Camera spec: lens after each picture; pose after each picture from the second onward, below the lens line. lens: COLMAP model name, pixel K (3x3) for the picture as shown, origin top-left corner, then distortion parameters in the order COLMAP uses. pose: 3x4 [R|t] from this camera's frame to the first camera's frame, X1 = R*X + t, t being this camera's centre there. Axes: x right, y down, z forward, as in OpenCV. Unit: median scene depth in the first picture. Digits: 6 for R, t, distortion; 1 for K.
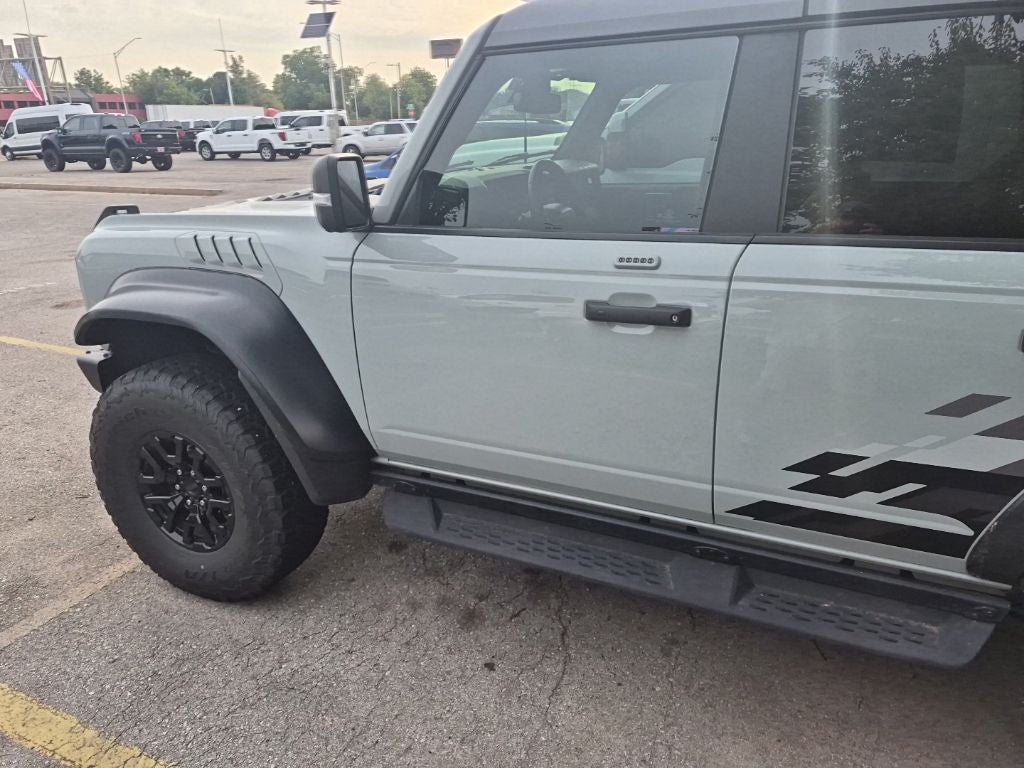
lens RADIAL K [[701.7, 0, 508.5], [0, 701.7, 392.7], [0, 0, 1]] dist [0.047110, -0.061157]
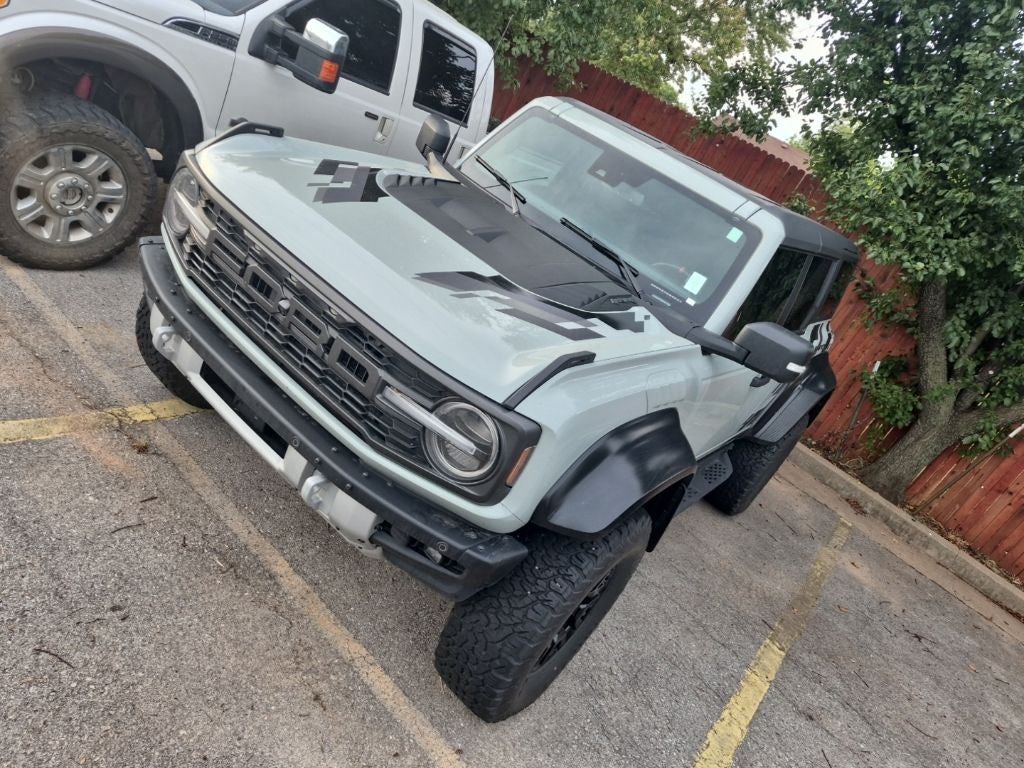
lens RADIAL K [[715.2, 0, 505.6], [0, 715.2, 383.6], [0, 0, 1]] dist [0.085216, -0.085732]
pose [[0.185155, -0.314875, 0.930898, -1.287186], [-0.118120, 0.933279, 0.339174, -0.493304], [-0.975585, -0.172758, 0.135608, 0.986690]]
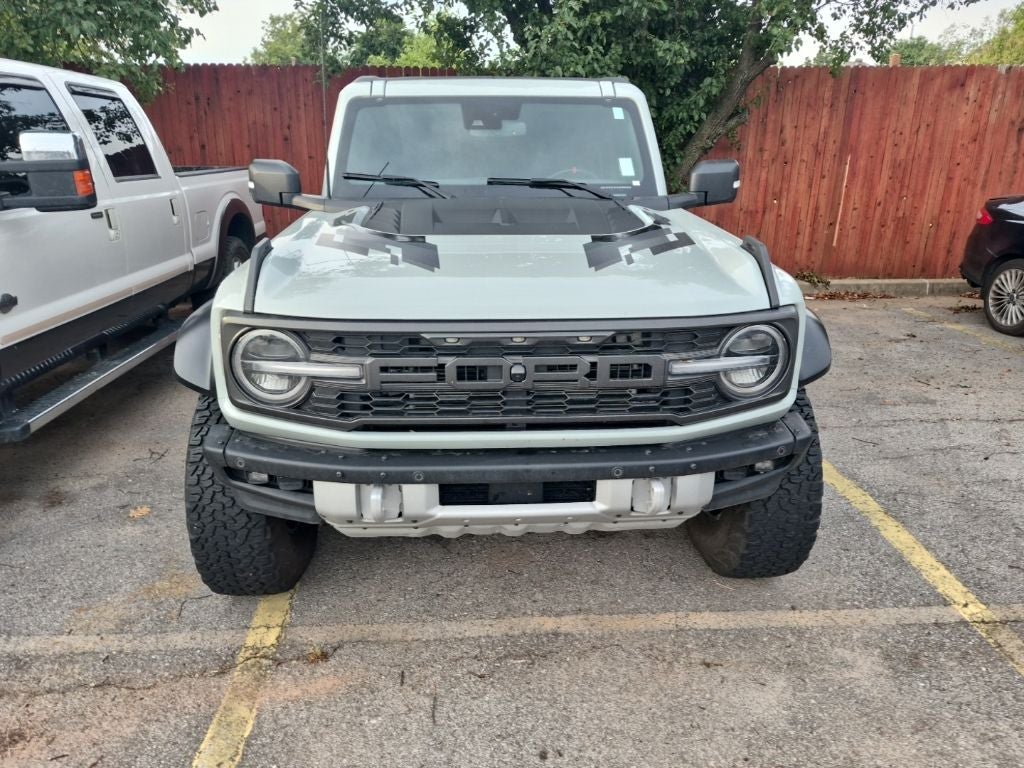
lens RADIAL K [[731.3, 0, 512.0], [0, 731.3, 384.0], [0, 0, 1]] dist [0.051688, -0.042538]
pose [[-0.474183, -0.284059, 0.833343, -1.187424], [0.295152, 0.840463, 0.454431, -0.611743], [-0.829479, 0.461446, -0.314693, 1.618202]]
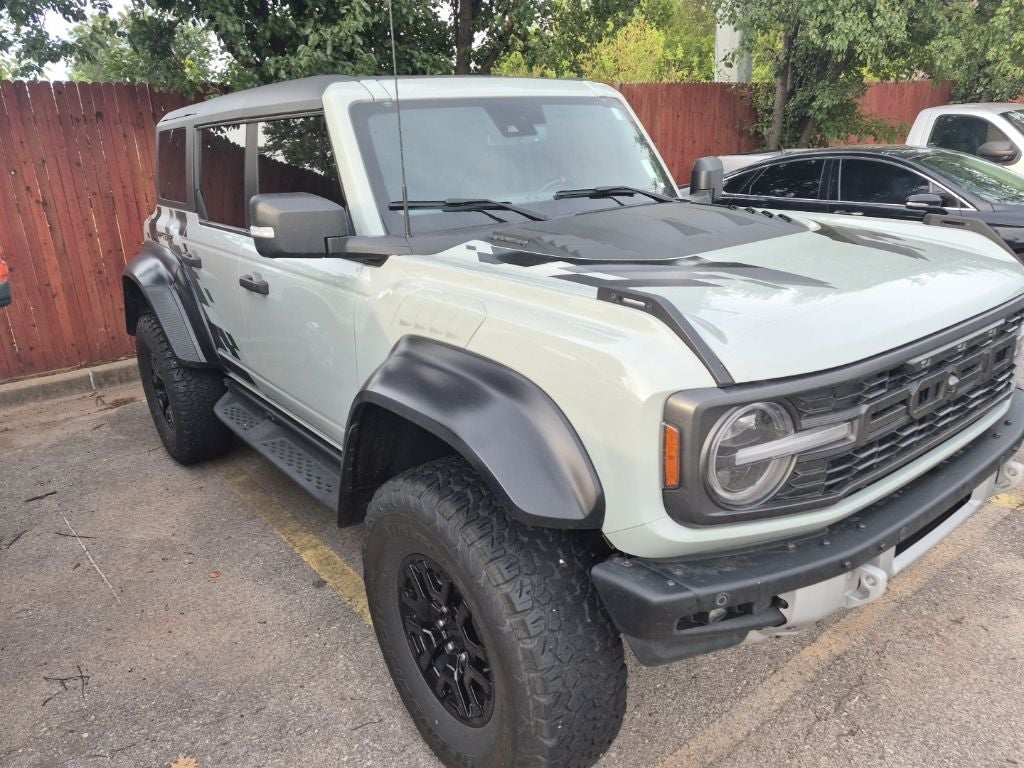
lens RADIAL K [[709.8, 0, 515.6], [0, 709.8, 401.6], [0, 0, 1]] dist [0.044806, -0.034536]
pose [[-0.891659, -0.107349, 0.439795, -0.469953], [0.201475, 0.775867, 0.597861, -0.740621], [-0.405402, 0.621696, -0.670181, 1.994010]]
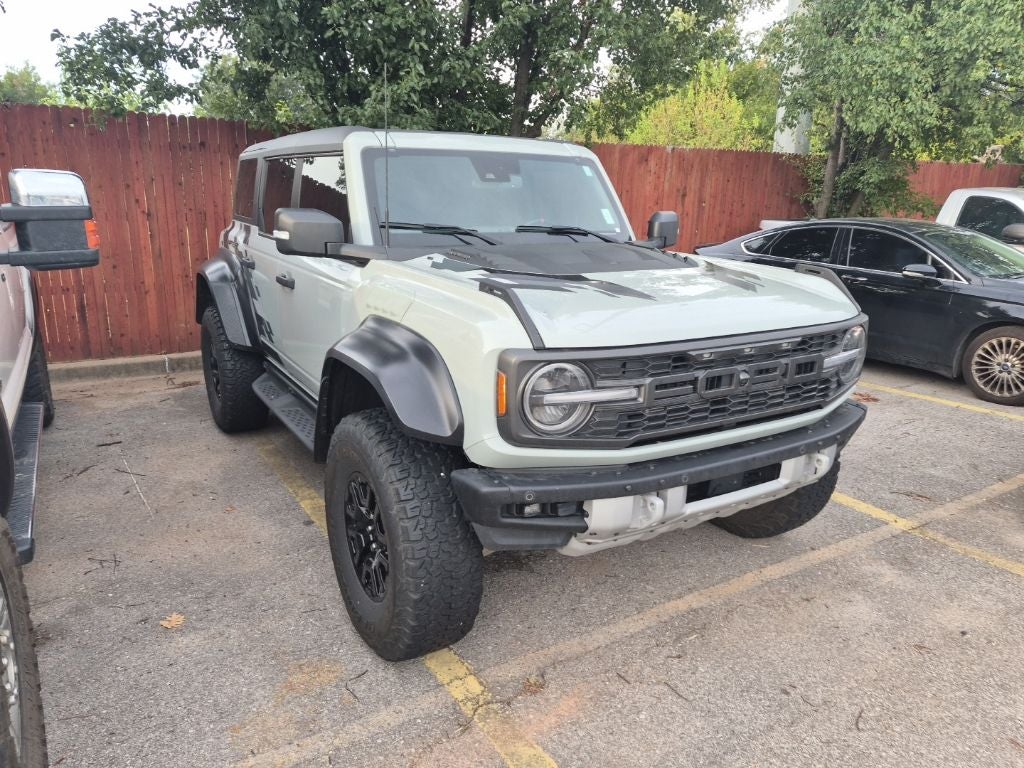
lens RADIAL K [[710.3, 0, 524.1], [0, 710.3, 405.9], [0, 0, 1]] dist [0.072857, -0.079053]
pose [[-0.837019, -0.164123, 0.521980, -0.786480], [0.169738, 0.829015, 0.532844, -0.773242], [-0.520181, 0.534600, -0.666044, 2.139394]]
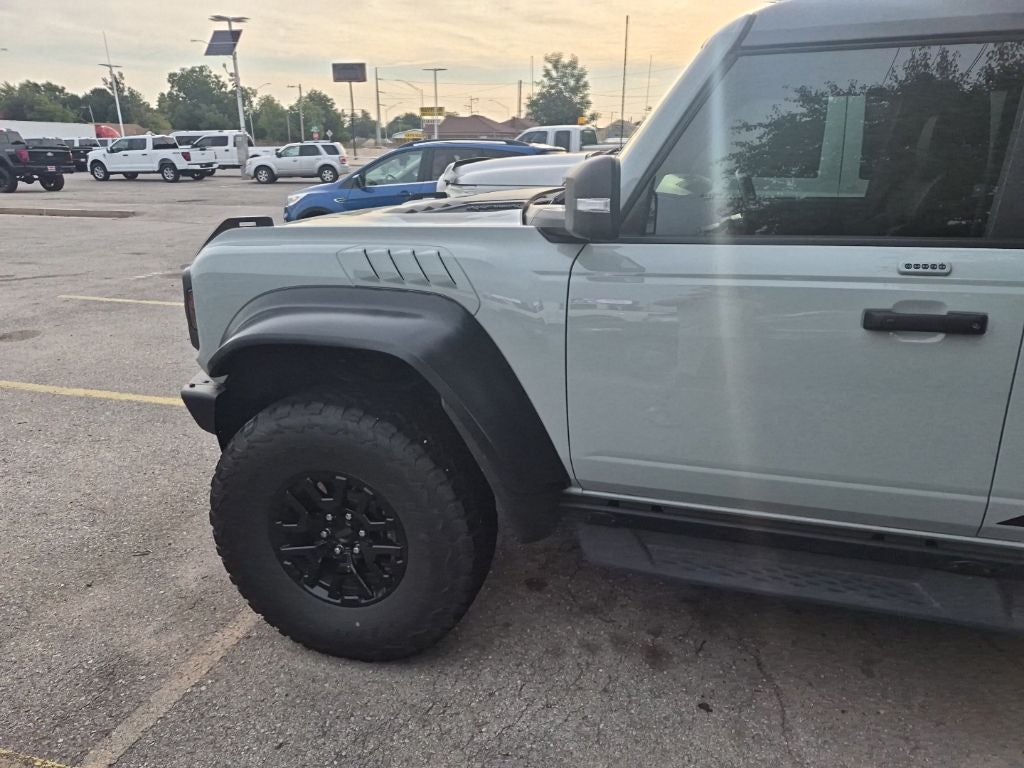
lens RADIAL K [[704.8, 0, 520.5], [0, 704.8, 385.8], [0, 0, 1]] dist [0.034558, -0.028063]
pose [[0.988191, -0.034828, 0.149215, -0.347373], [0.041053, 0.998402, -0.038841, -0.006713], [-0.147623, 0.044508, 0.988042, 0.085418]]
